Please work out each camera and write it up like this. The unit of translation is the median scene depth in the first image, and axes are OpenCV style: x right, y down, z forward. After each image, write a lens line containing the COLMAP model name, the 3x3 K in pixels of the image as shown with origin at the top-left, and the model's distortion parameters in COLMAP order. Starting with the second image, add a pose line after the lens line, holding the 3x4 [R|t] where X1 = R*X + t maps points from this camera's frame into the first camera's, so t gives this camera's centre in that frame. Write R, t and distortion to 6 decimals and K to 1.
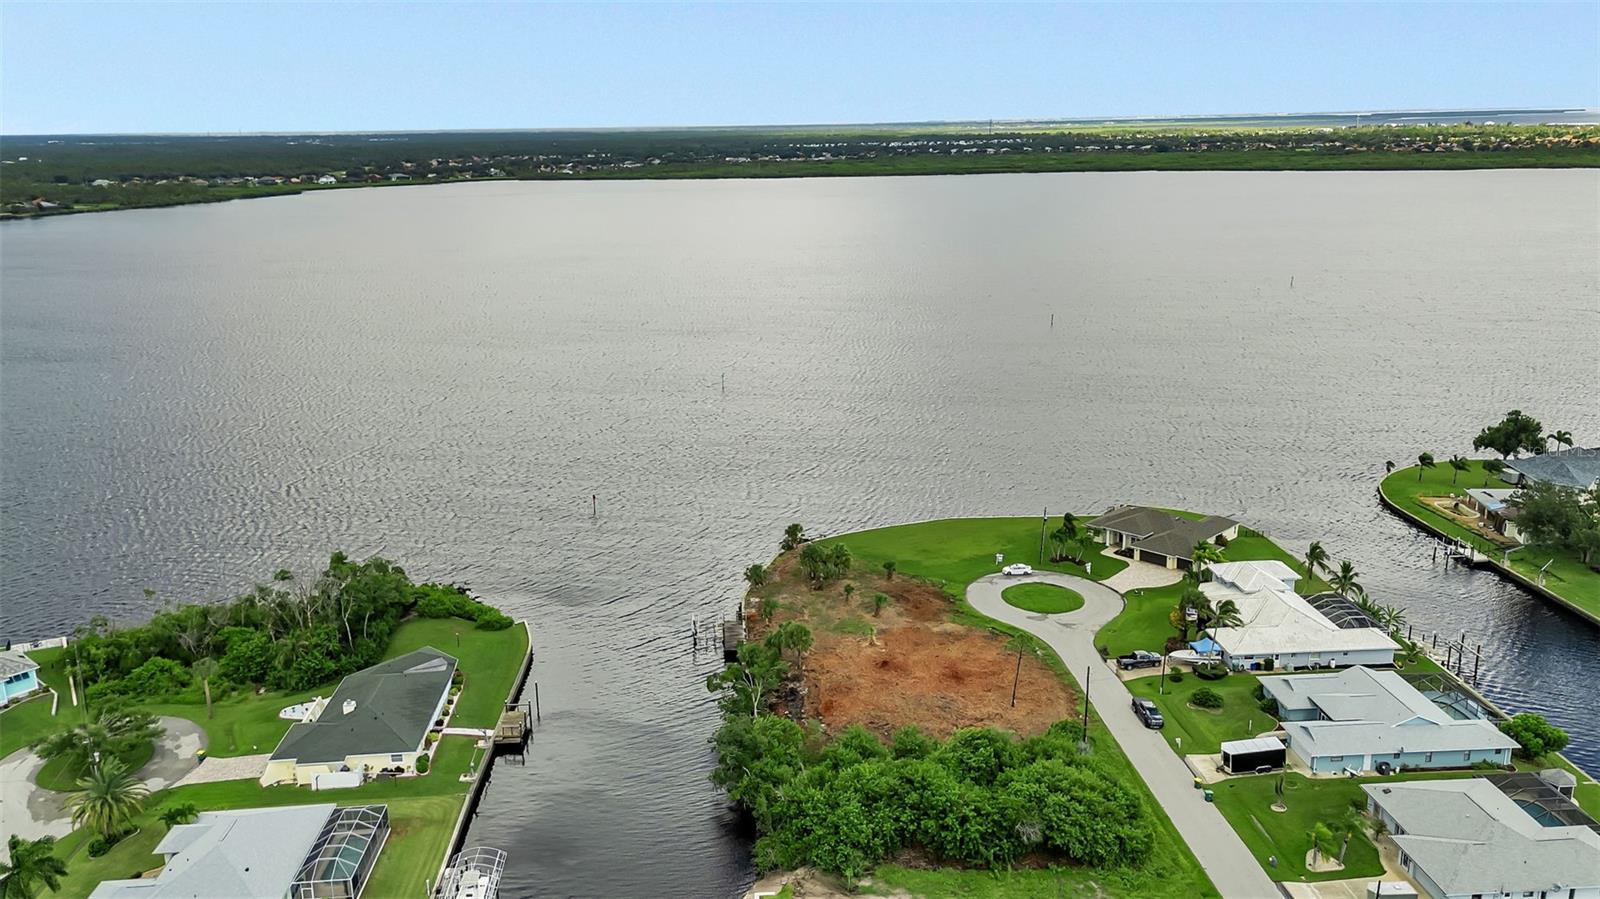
lens RADIAL K [[1186.5, 0, 800.0], [0, 1186.5, 449.5], [0, 0, 1]] dist [0.121775, -0.179545]
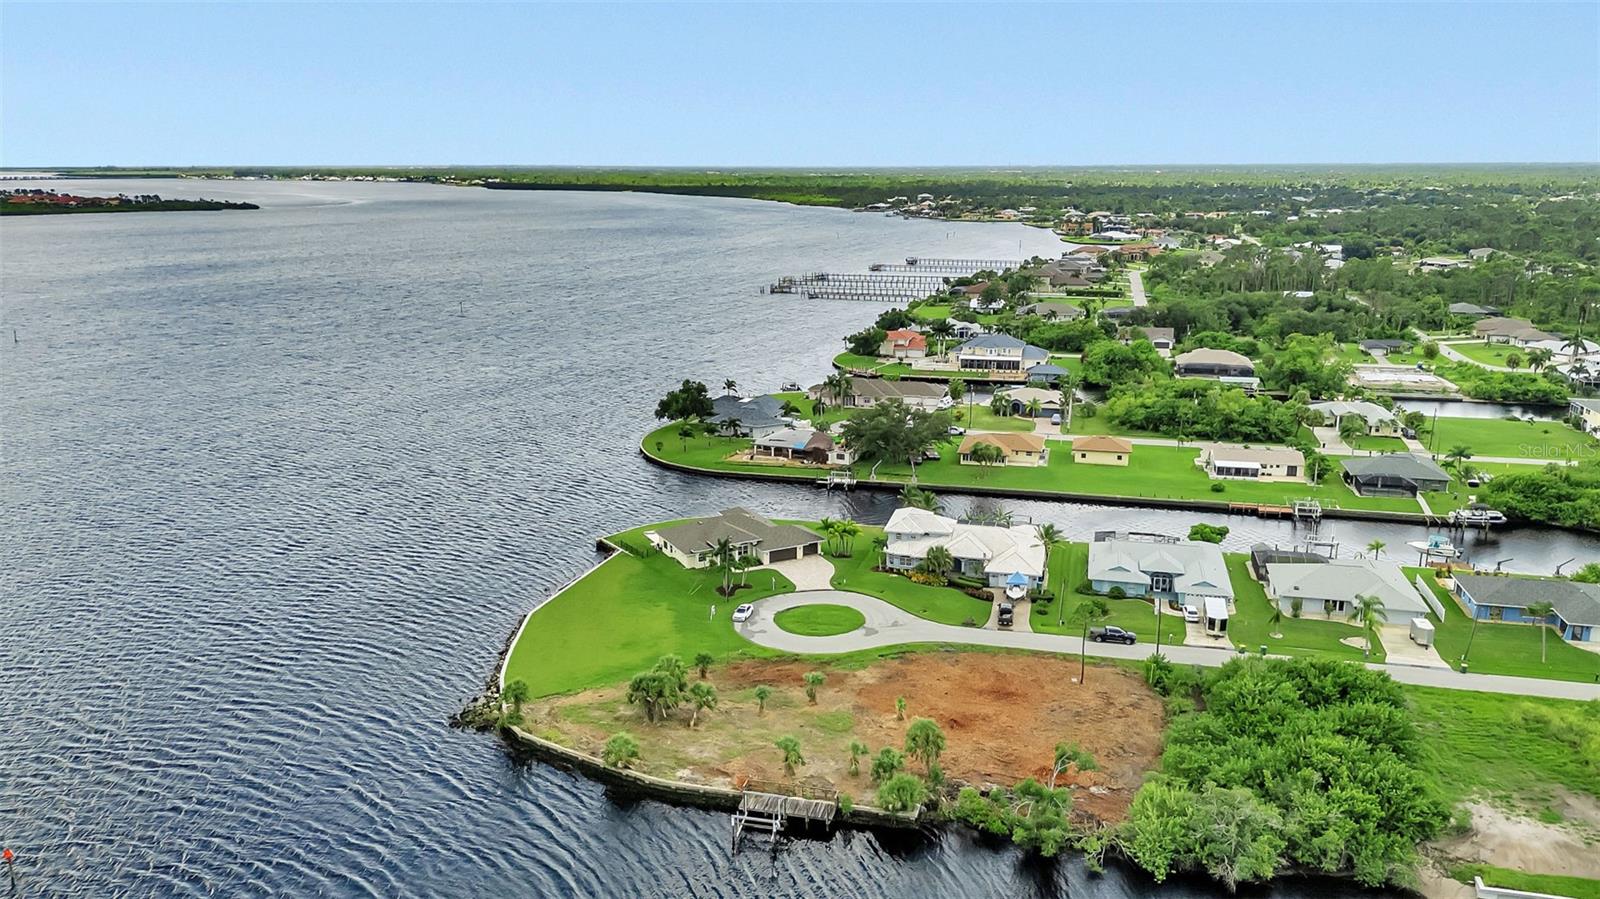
lens RADIAL K [[1186.5, 0, 800.0], [0, 1186.5, 449.5], [0, 0, 1]] dist [0.121775, -0.179545]
pose [[0.311749, -0.209418, 0.926799, -0.653299], [0.248452, 0.959439, 0.133222, -0.130001], [-0.917107, 0.188733, 0.351134, 0.682107]]
